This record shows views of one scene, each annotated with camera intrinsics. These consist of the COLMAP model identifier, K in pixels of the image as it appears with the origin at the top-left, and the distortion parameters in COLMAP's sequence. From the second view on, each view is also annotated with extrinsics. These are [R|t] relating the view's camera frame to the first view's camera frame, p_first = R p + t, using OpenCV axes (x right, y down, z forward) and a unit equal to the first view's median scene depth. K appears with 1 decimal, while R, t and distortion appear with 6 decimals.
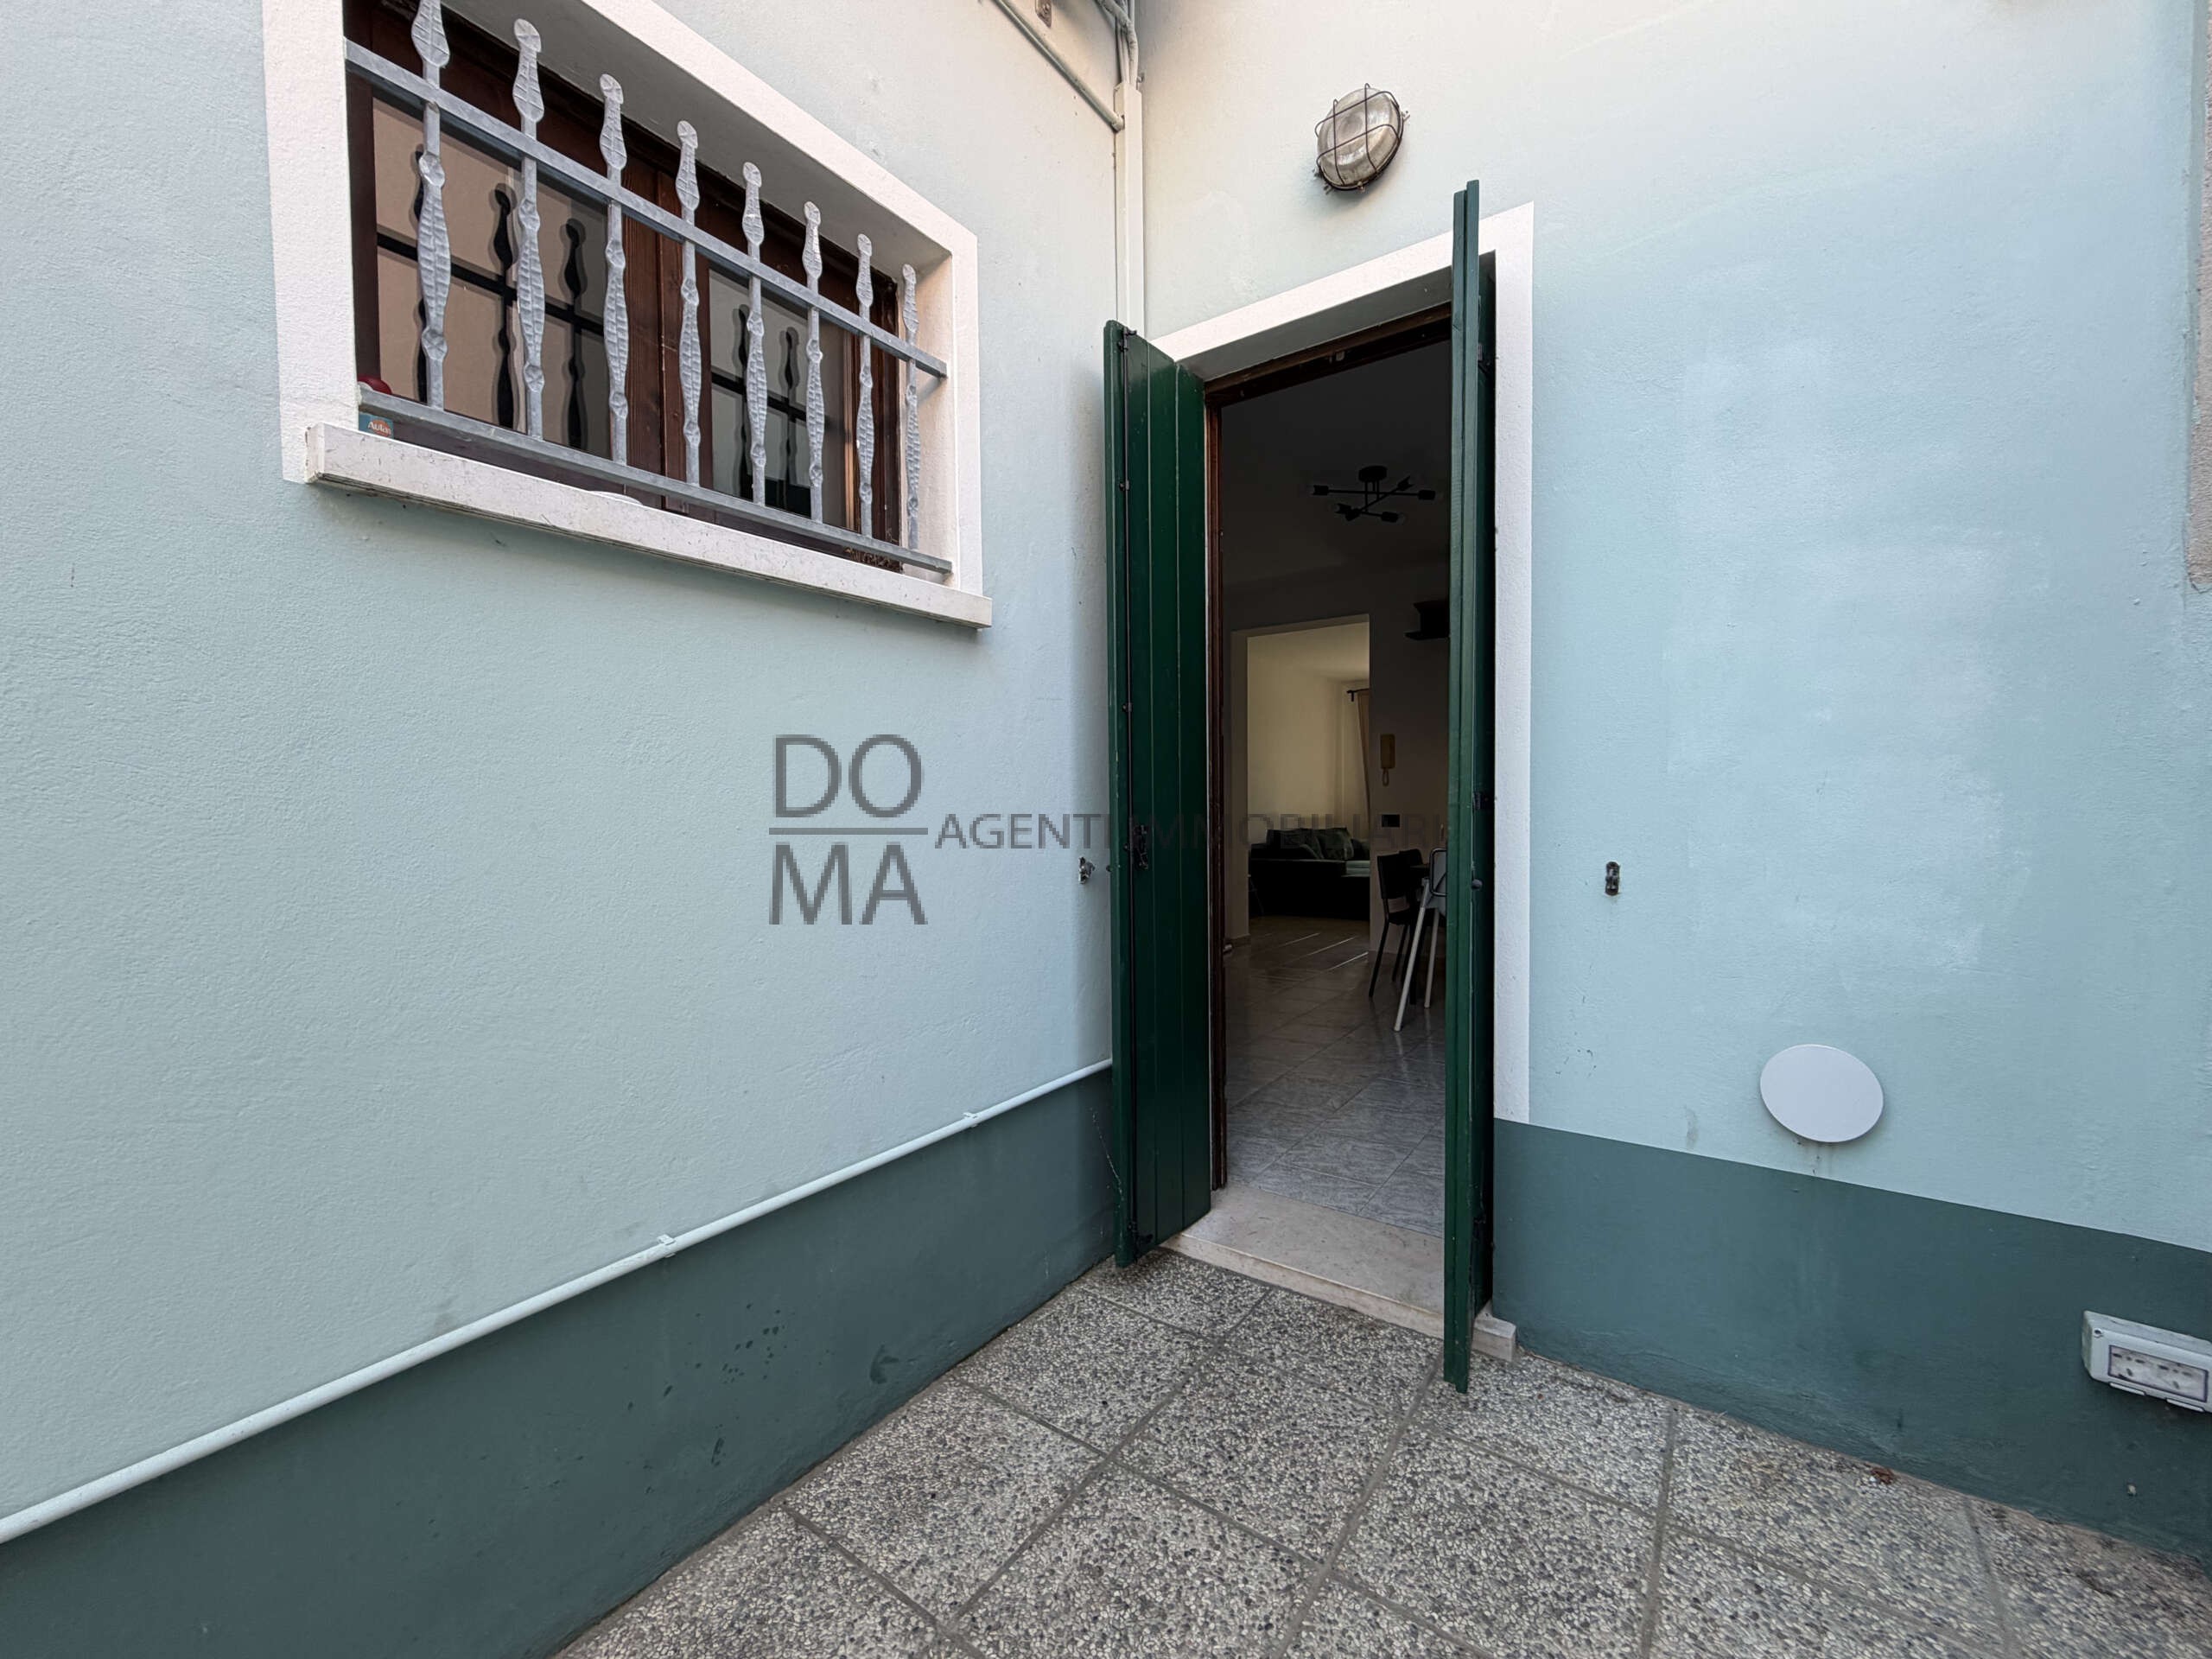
lens RADIAL K [[887.0, 0, 1090.3], [0, 887.0, 830.8], [0, 0, 1]] dist [0.001744, -0.000029]
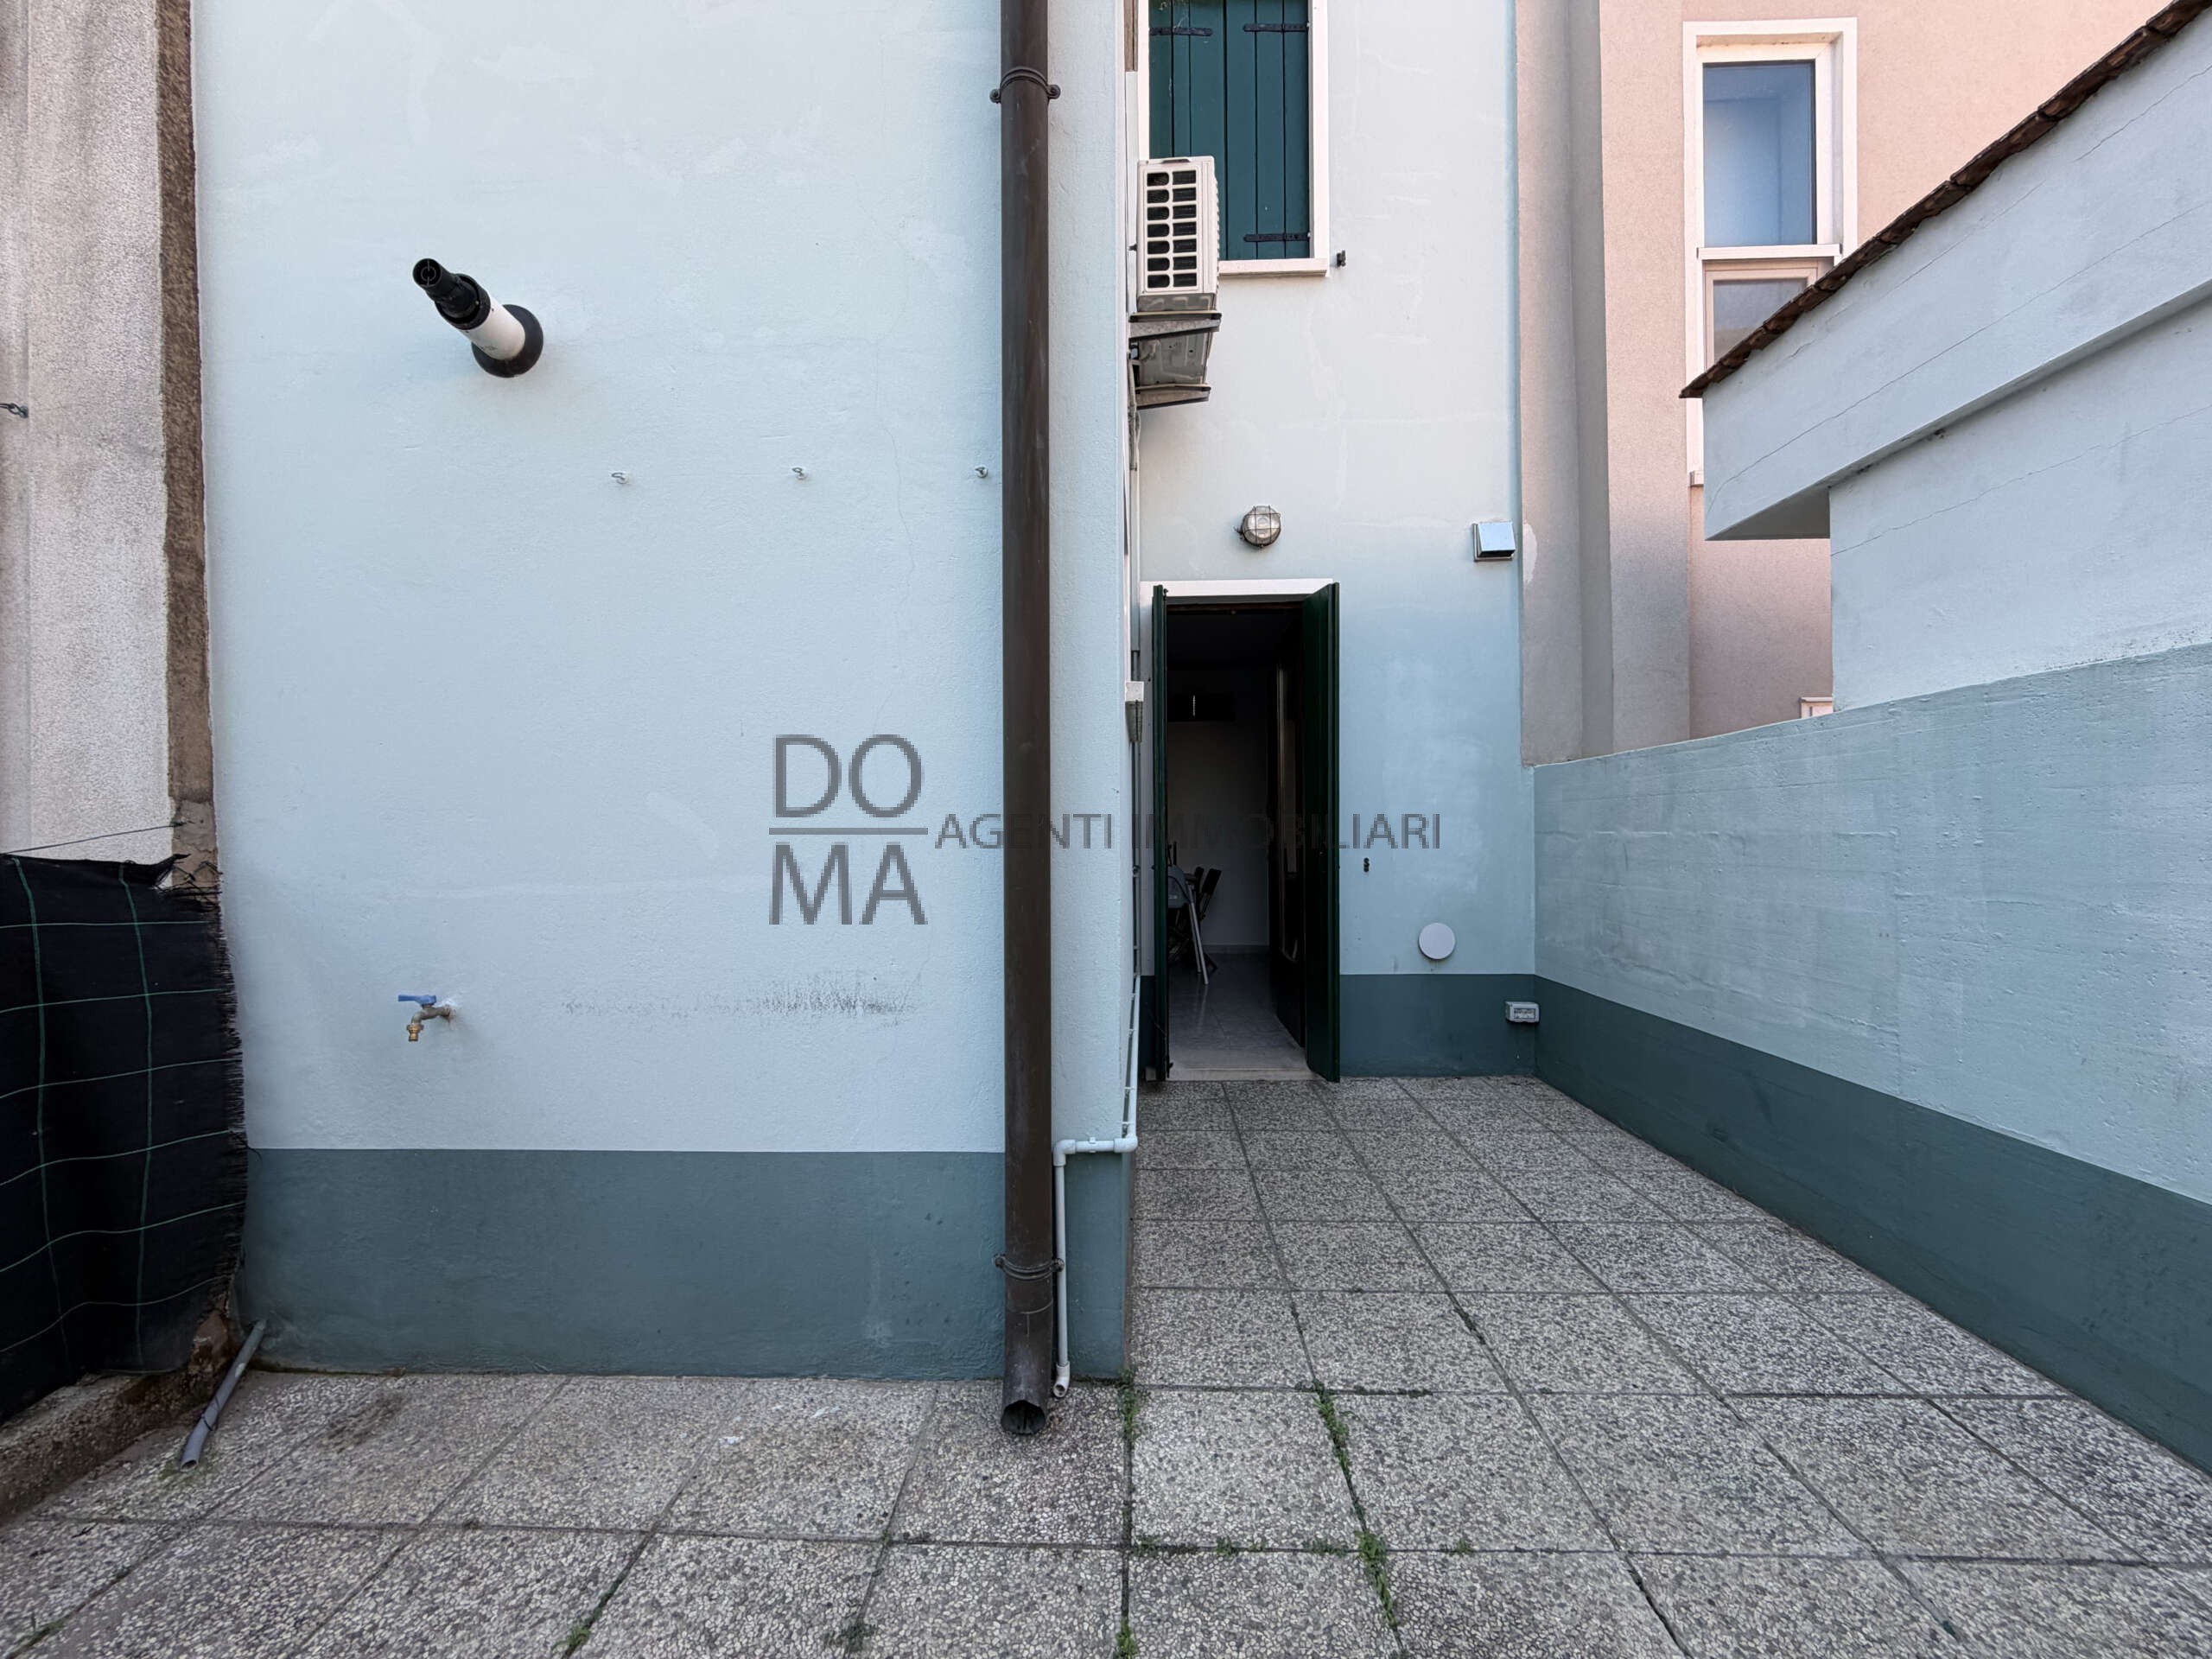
lens RADIAL K [[887.0, 0, 1090.3], [0, 887.0, 830.8], [0, 0, 1]] dist [0.001744, -0.000029]
pose [[0.833204, 0.008095, 0.552907, -1.570615], [0.013975, 0.999265, -0.035690, 0.042909], [-0.552790, 0.037464, 0.832478, -0.682161]]
